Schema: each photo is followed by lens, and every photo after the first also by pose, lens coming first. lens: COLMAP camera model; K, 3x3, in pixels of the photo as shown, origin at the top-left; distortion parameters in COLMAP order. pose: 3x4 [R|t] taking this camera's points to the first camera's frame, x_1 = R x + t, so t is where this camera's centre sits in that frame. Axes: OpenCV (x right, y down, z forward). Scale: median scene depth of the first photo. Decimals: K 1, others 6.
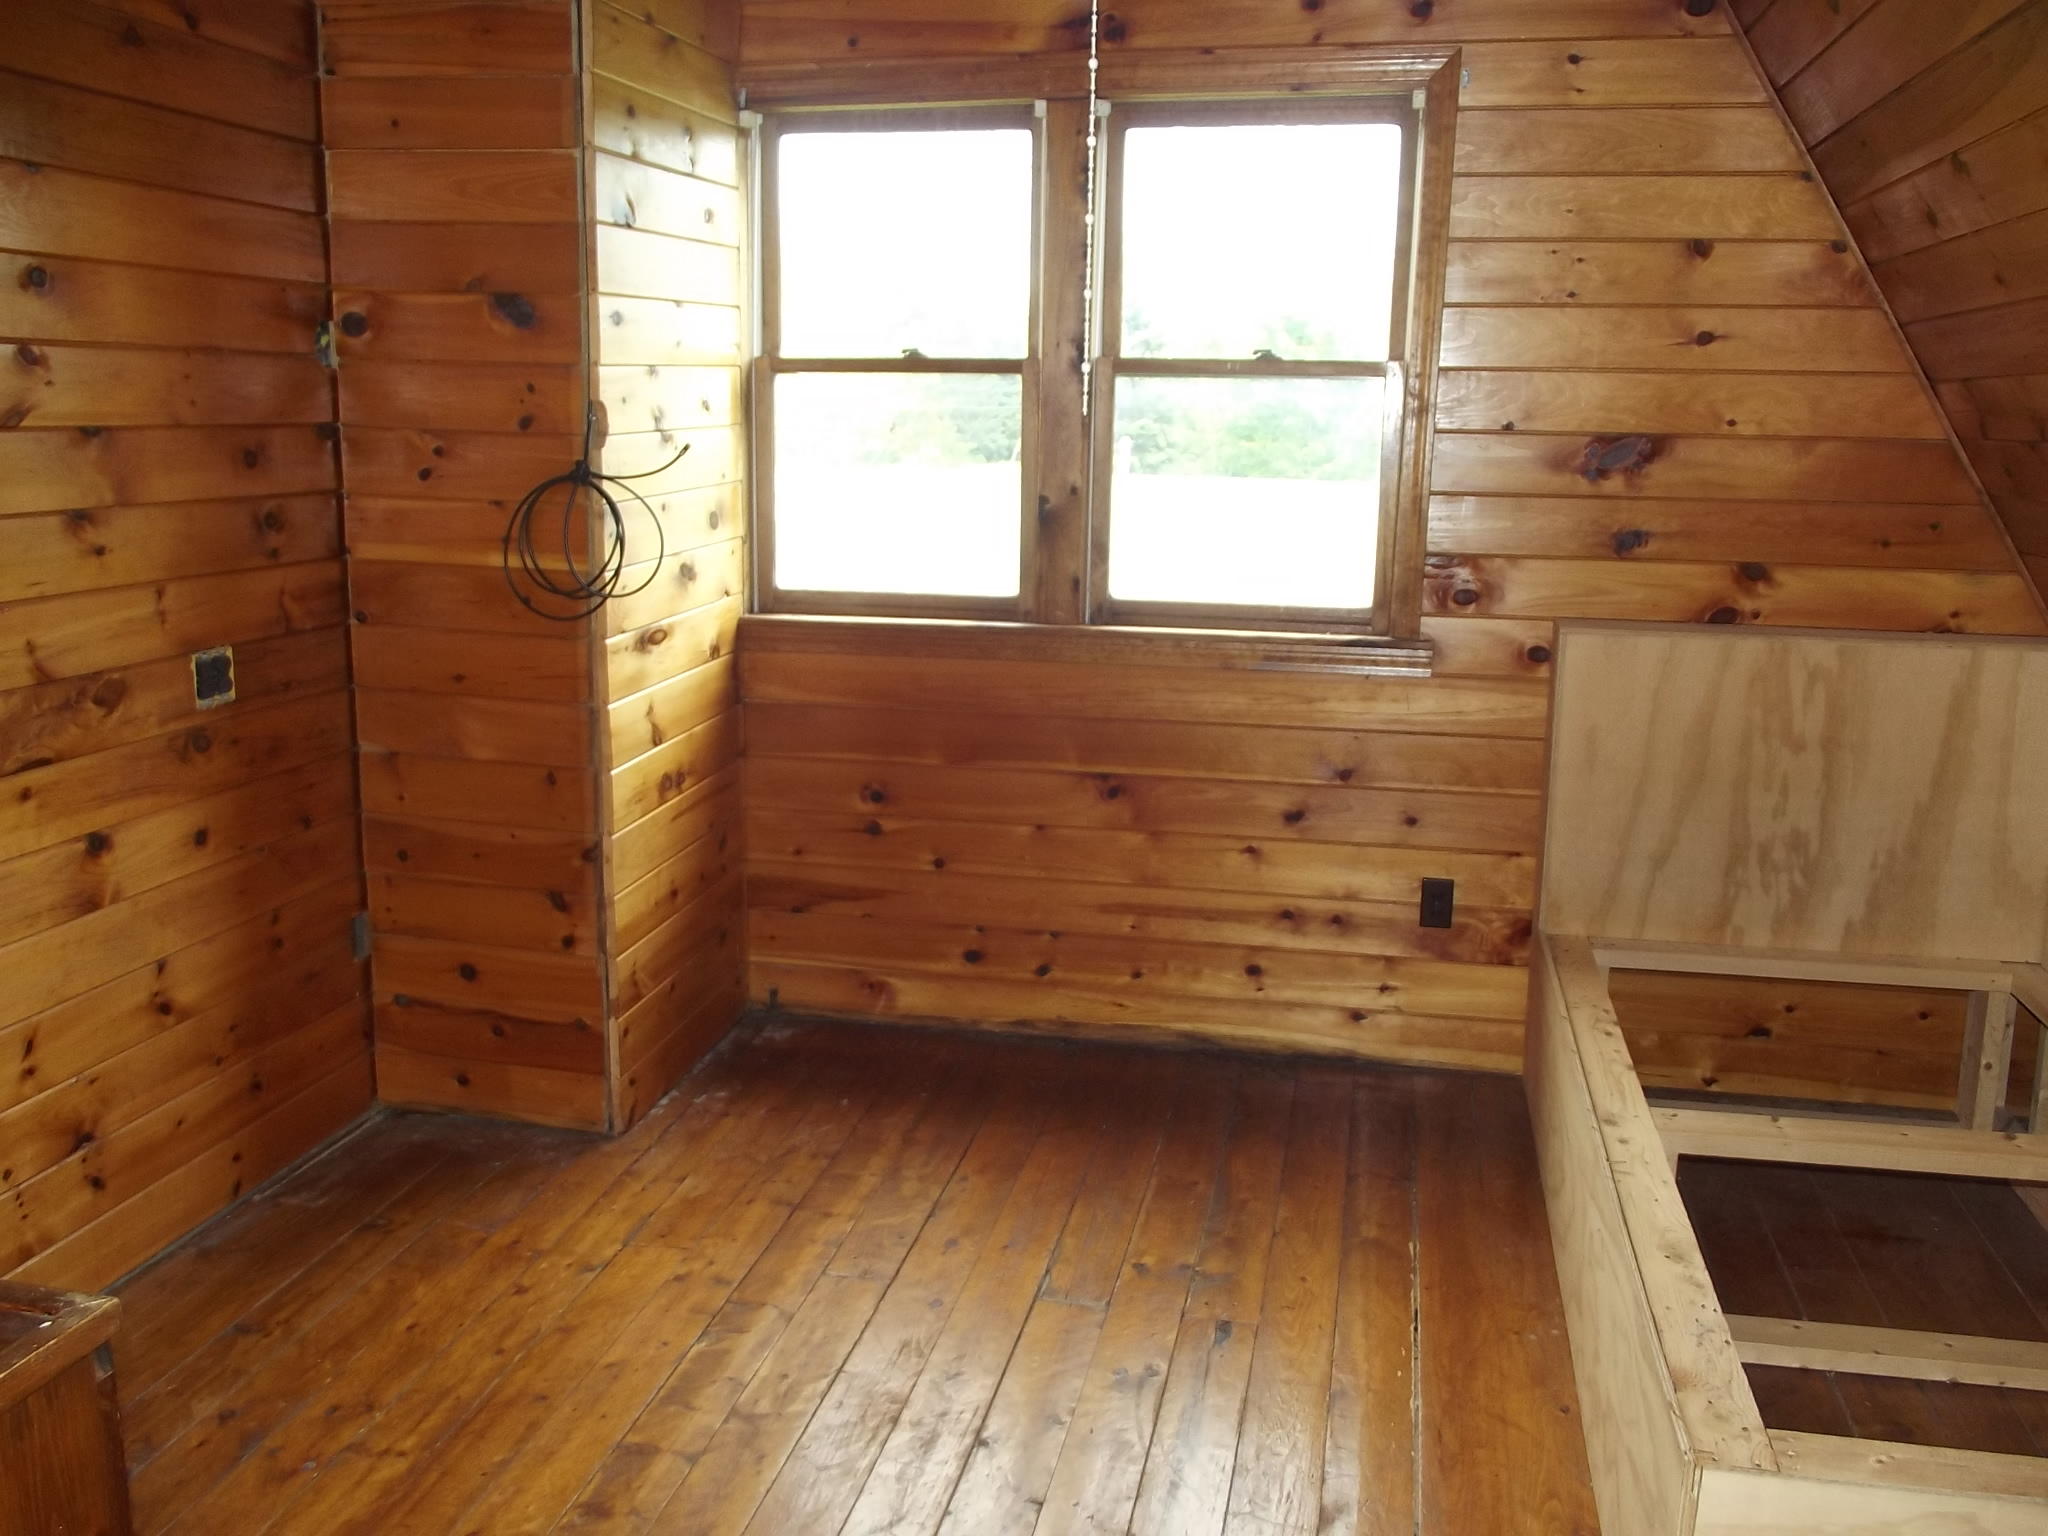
lens RADIAL K [[1720.2, 0, 1022.6], [0, 1720.2, 762.6], [0, 0, 1]] dist [-0.041413, 0.025334]
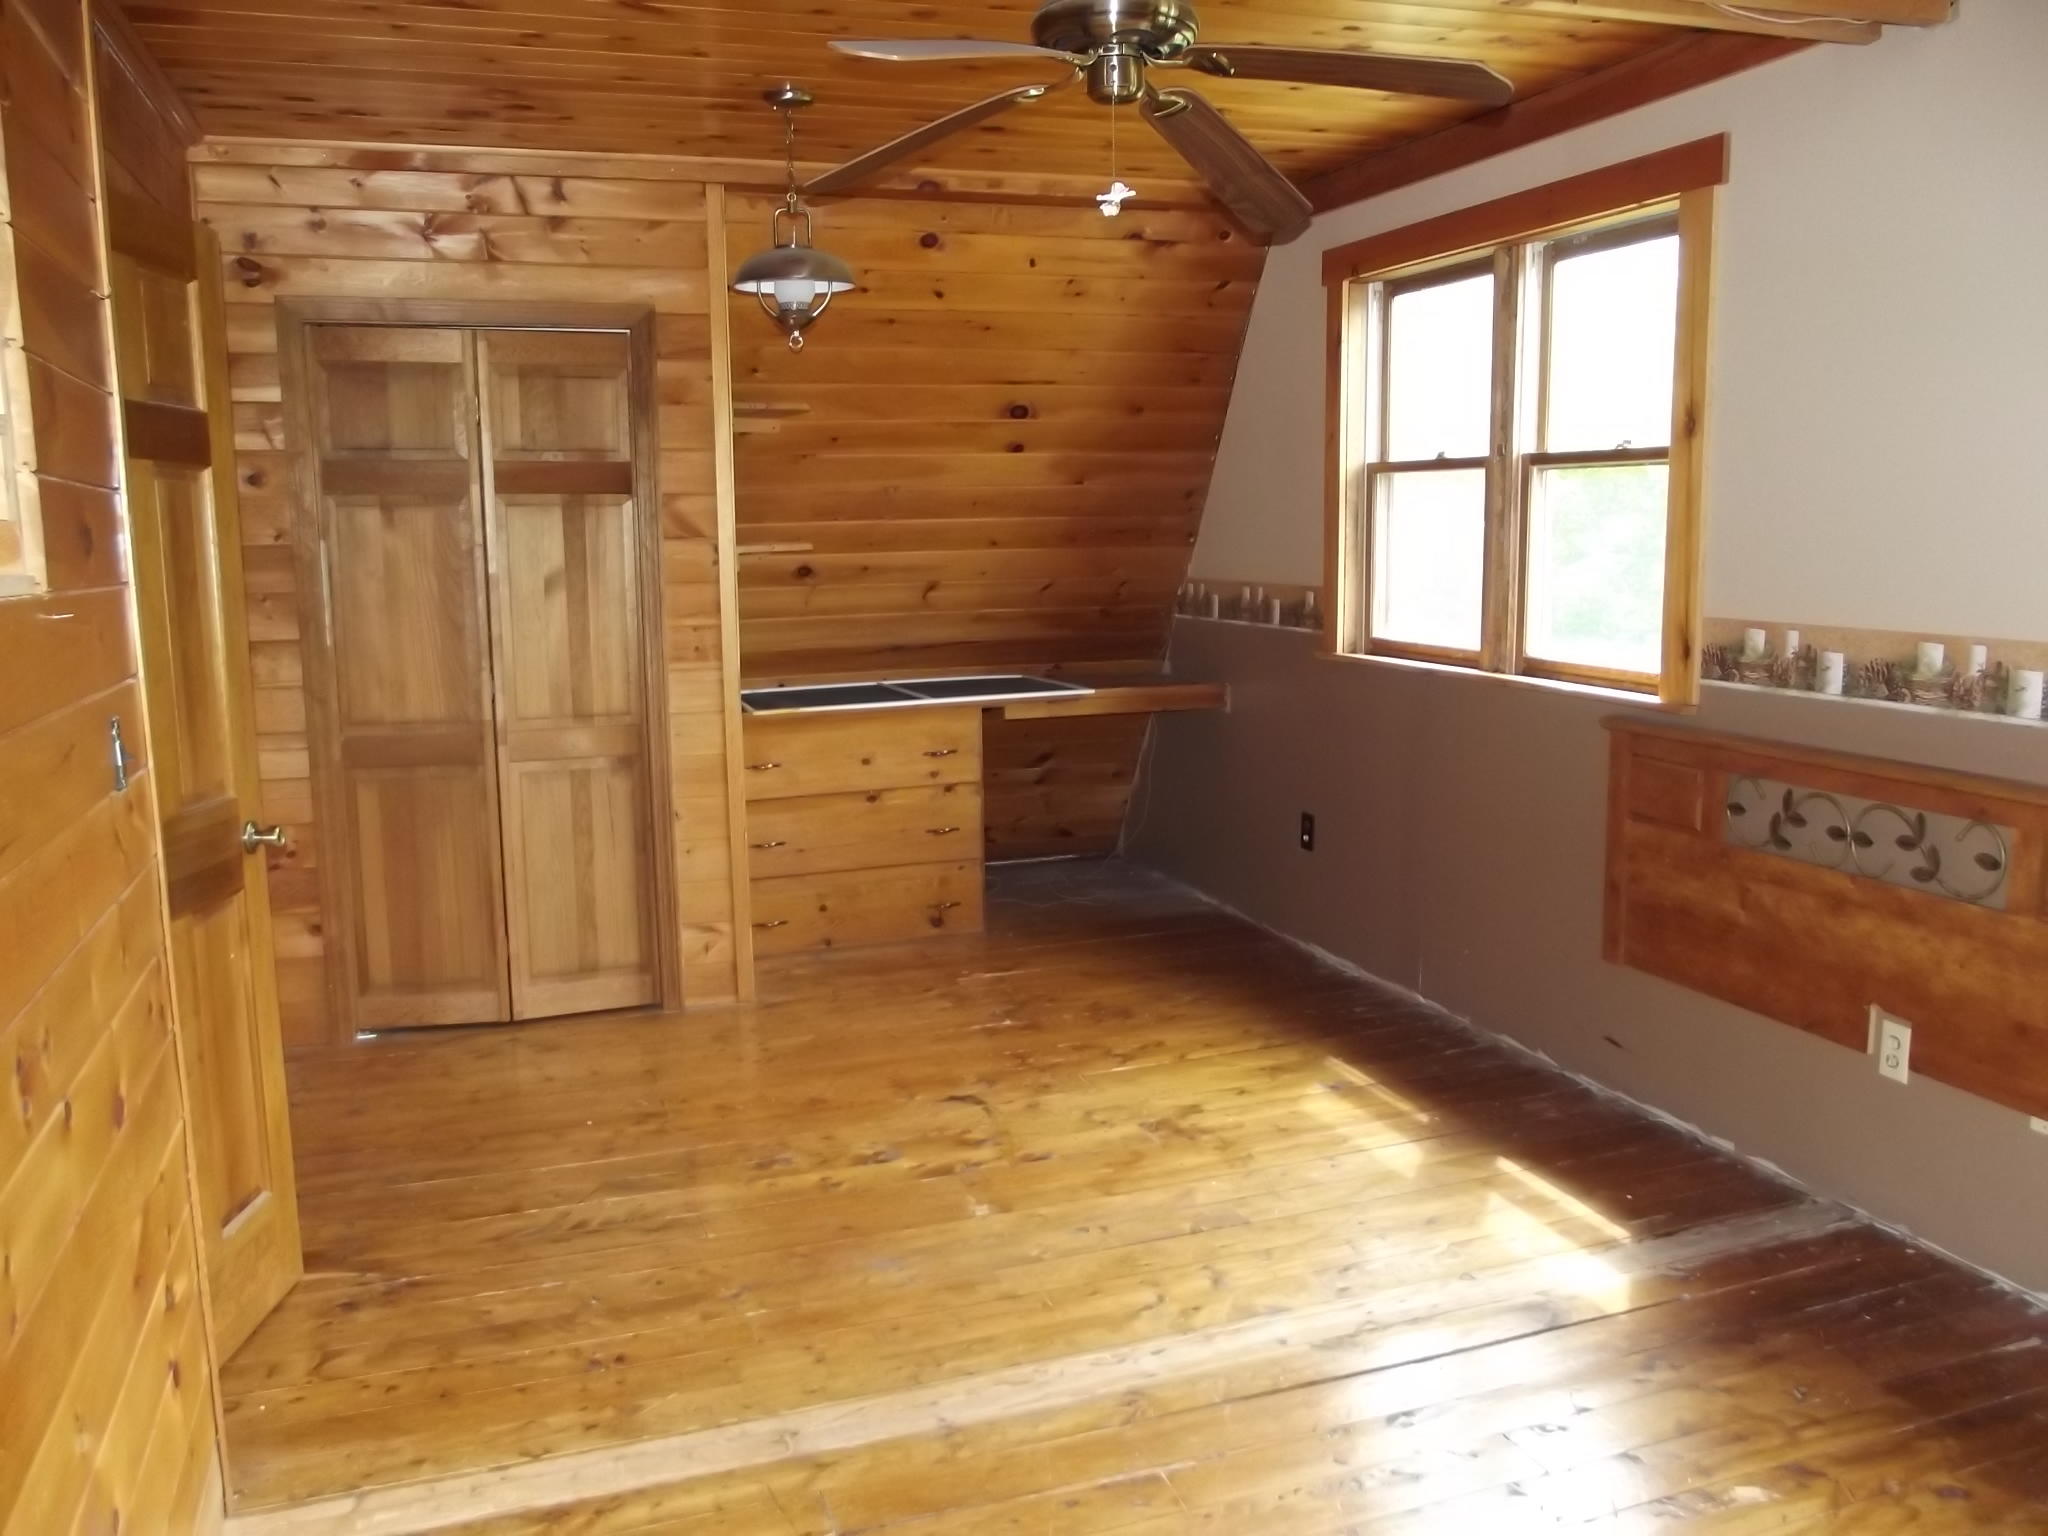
lens RADIAL K [[1720.2, 0, 1024.6], [0, 1720.2, 766.9], [0, 0, 1]] dist [-0.041413, 0.025334]
pose [[0.522989, 0.104683, -0.845887, 0.865590], [-0.136779, 0.989875, 0.037935, -0.017880], [0.841293, 0.095860, 0.532012, 0.093810]]
